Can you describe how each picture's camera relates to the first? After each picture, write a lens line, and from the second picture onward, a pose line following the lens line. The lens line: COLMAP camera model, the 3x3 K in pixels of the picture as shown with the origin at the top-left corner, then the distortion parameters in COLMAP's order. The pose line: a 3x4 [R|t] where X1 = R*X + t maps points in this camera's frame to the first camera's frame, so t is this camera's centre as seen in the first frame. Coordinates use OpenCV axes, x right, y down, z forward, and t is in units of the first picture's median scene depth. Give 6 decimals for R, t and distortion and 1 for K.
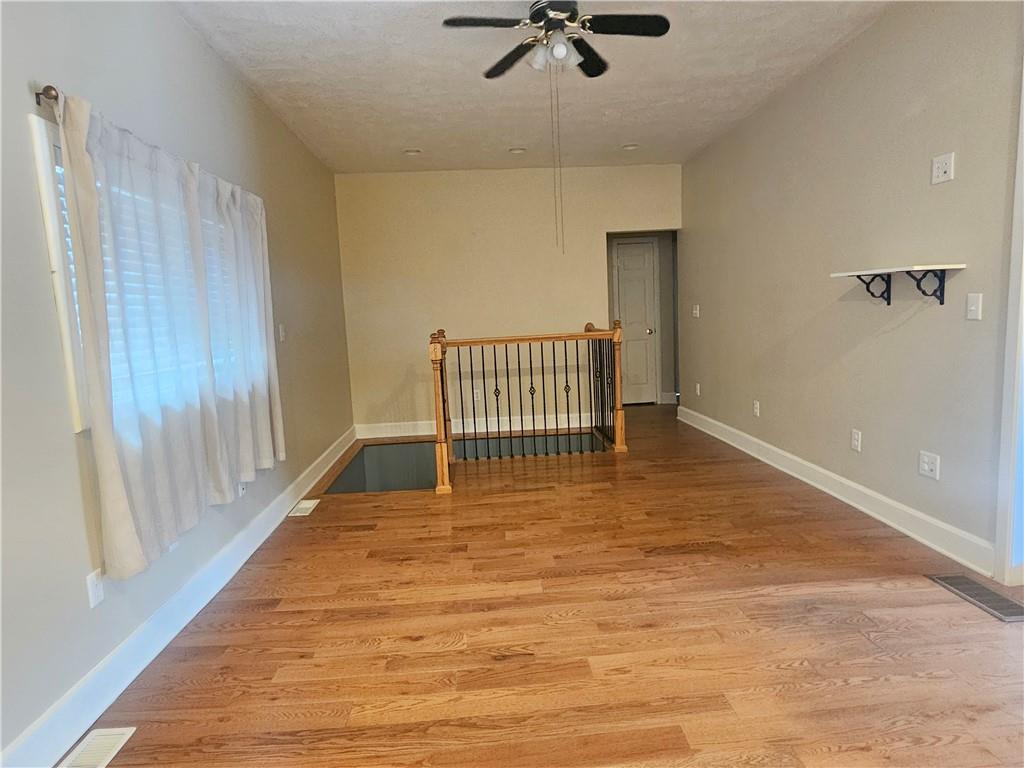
lens RADIAL K [[554.9, 0, 507.3], [0, 554.9, 377.3], [0, 0, 1]] dist [-0.016824, -0.000259]
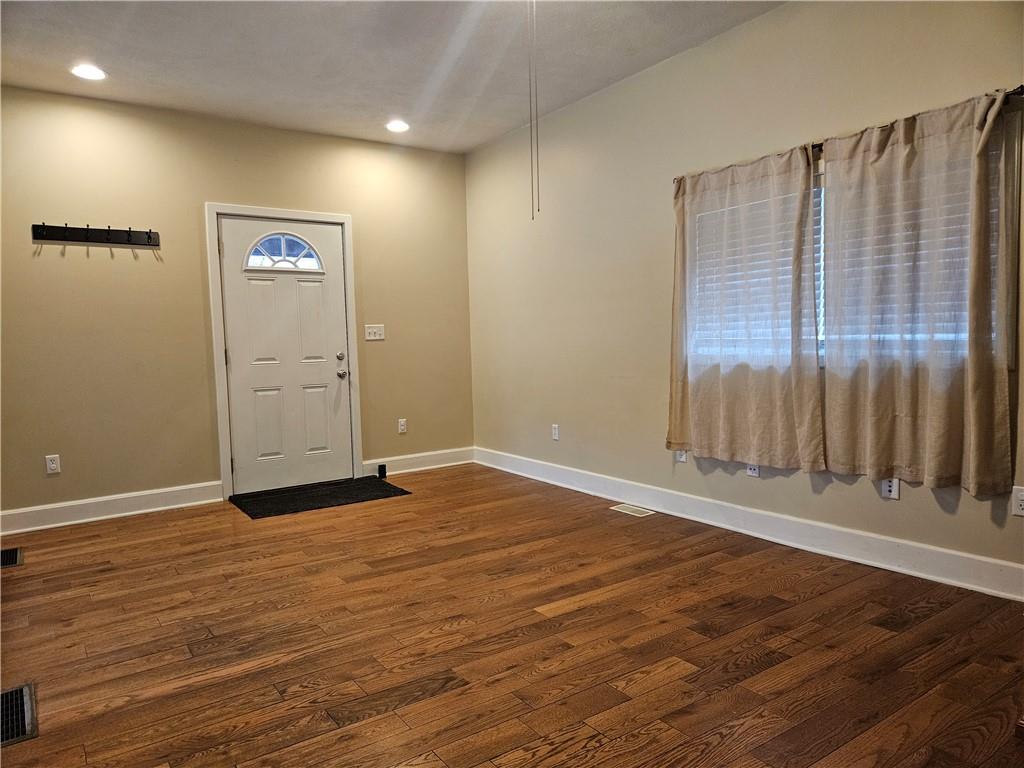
lens RADIAL K [[696.8, 0, 504.5], [0, 696.8, 387.4], [0, 0, 1]] dist [0.031259, -0.000571]
pose [[-0.843155, 0.109708, -0.526359, 0.682288], [0.011381, 0.982384, 0.186526, -0.189406], [0.537550, 0.151280, -0.829551, 1.910287]]
